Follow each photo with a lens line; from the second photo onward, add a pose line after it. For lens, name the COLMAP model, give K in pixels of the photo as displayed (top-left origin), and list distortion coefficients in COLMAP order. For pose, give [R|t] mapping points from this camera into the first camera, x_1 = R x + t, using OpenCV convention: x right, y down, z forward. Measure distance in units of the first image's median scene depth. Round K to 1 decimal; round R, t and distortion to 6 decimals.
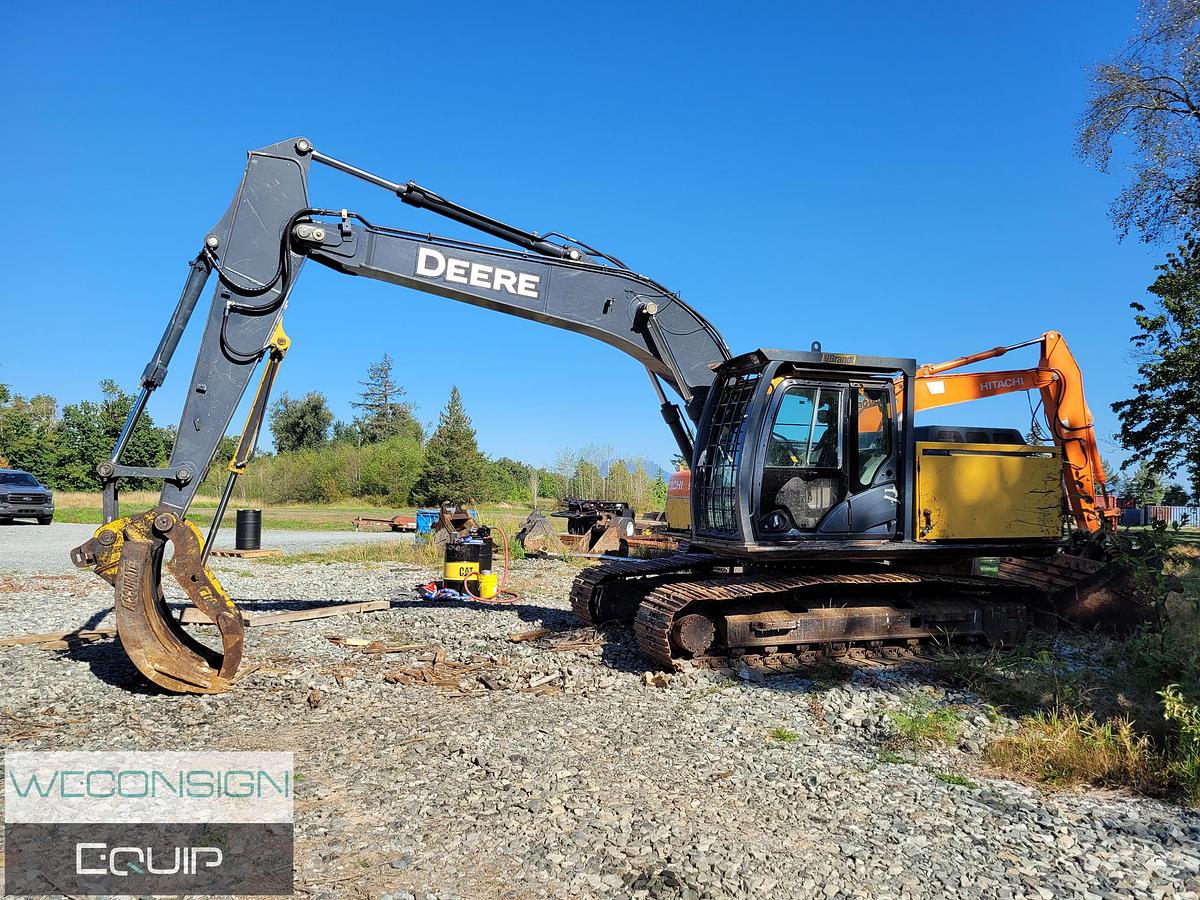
lens RADIAL K [[907.3, 0, 597.9], [0, 907.3, 464.2], [0, 0, 1]] dist [0.043231, -0.025552]
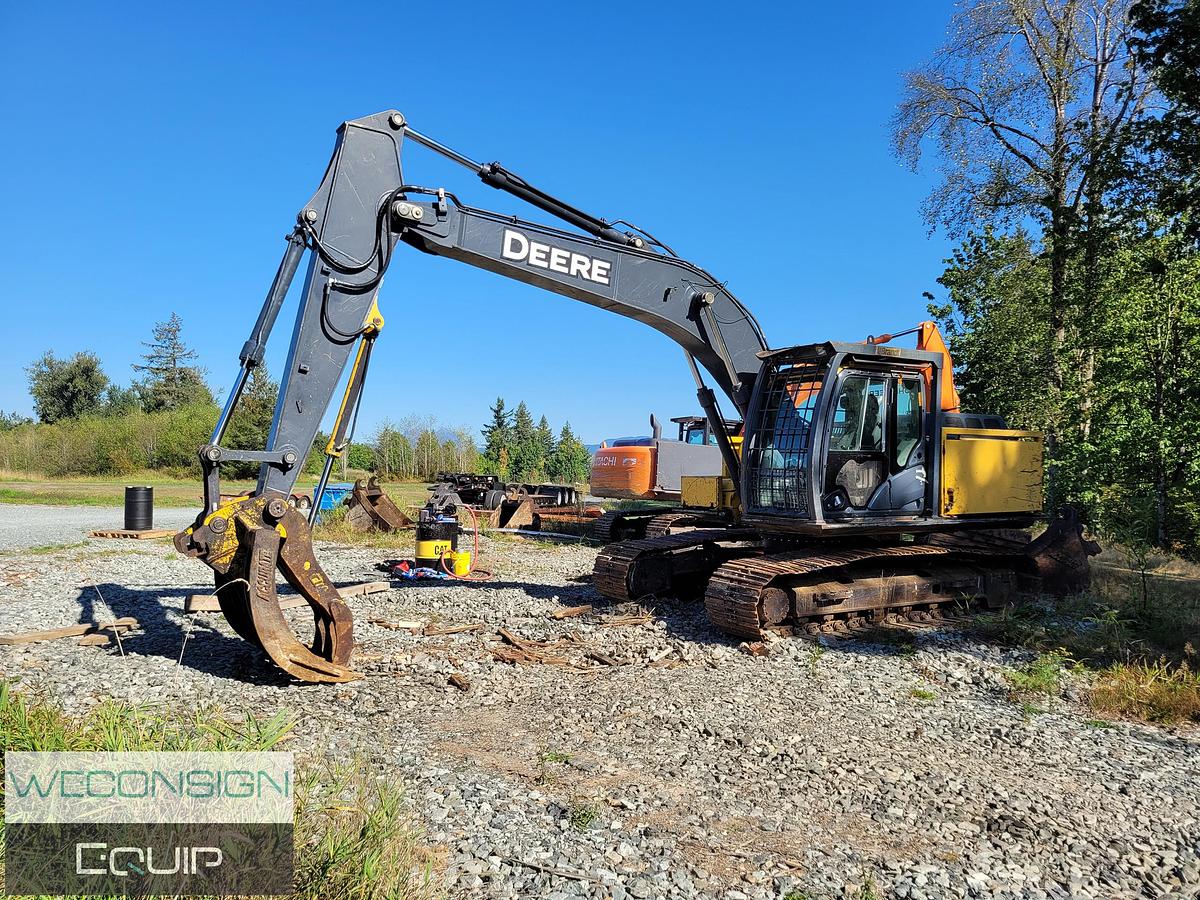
lens RADIAL K [[907.2, 0, 583.2], [0, 907.2, 465.8], [0, 0, 1]] dist [0.049744, -0.034595]
pose [[0.978868, -0.001511, 0.204490, -0.311664], [-0.005572, 0.999404, 0.034057, -0.013750], [-0.204420, -0.034477, 0.978276, -0.002956]]
